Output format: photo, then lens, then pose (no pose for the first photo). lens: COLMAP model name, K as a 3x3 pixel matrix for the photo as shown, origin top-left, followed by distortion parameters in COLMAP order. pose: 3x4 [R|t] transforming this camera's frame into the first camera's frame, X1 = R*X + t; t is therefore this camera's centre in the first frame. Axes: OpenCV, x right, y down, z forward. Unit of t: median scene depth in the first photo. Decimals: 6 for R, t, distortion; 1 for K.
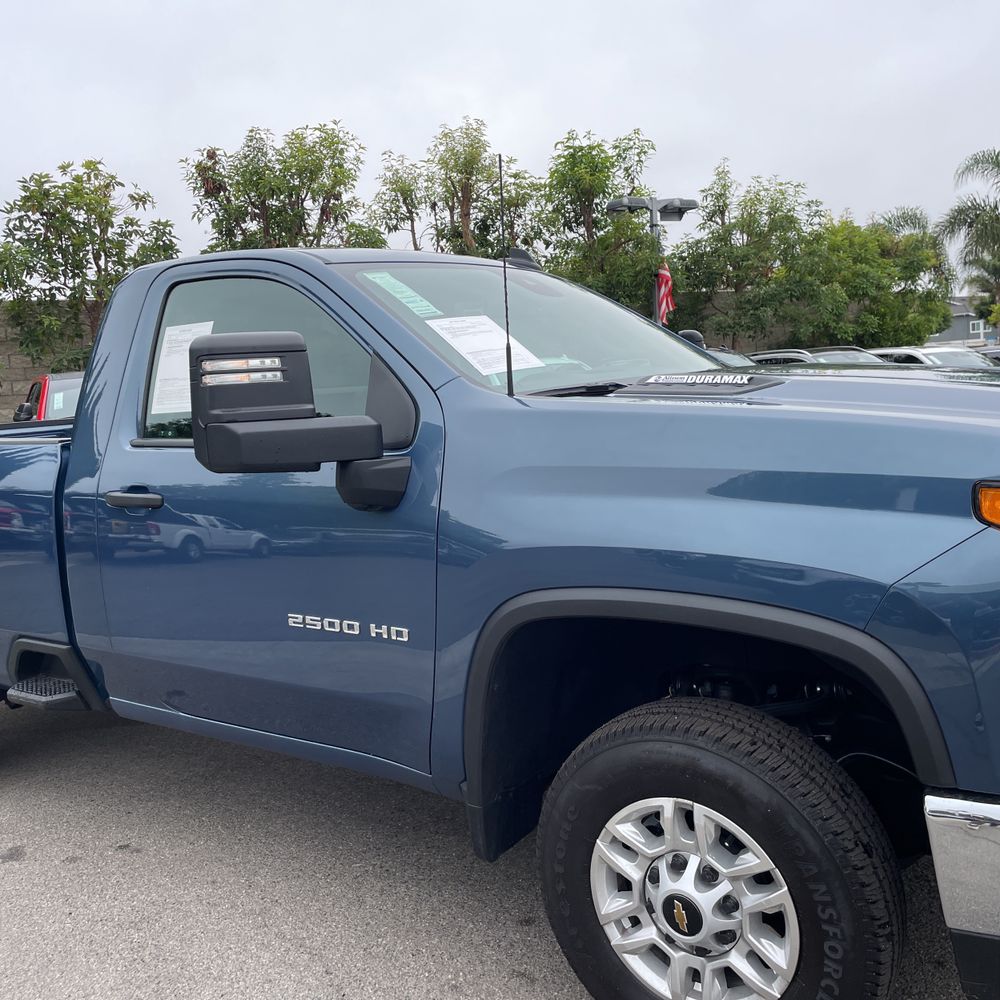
lens RADIAL K [[996.0, 0, 505.1], [0, 996.0, 485.8], [0, 0, 1]] dist [0.090093, -0.119640]
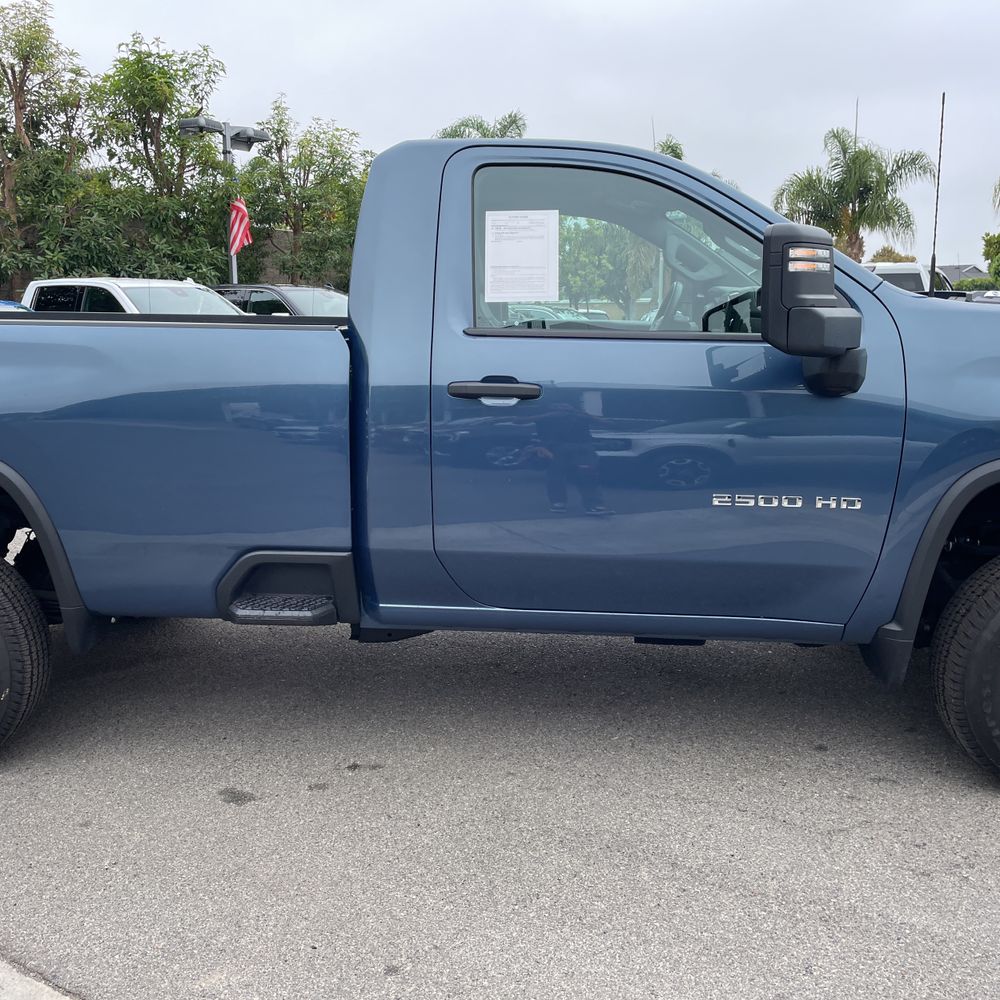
lens RADIAL K [[995.6, 0, 483.6], [0, 995.6, 488.6], [0, 0, 1]] dist [0.058347, -0.032909]
pose [[0.866563, -0.027908, 0.498286, -0.132599], [-0.000476, 0.998389, 0.056746, 0.008415], [-0.499067, -0.049411, 0.865154, 0.026923]]
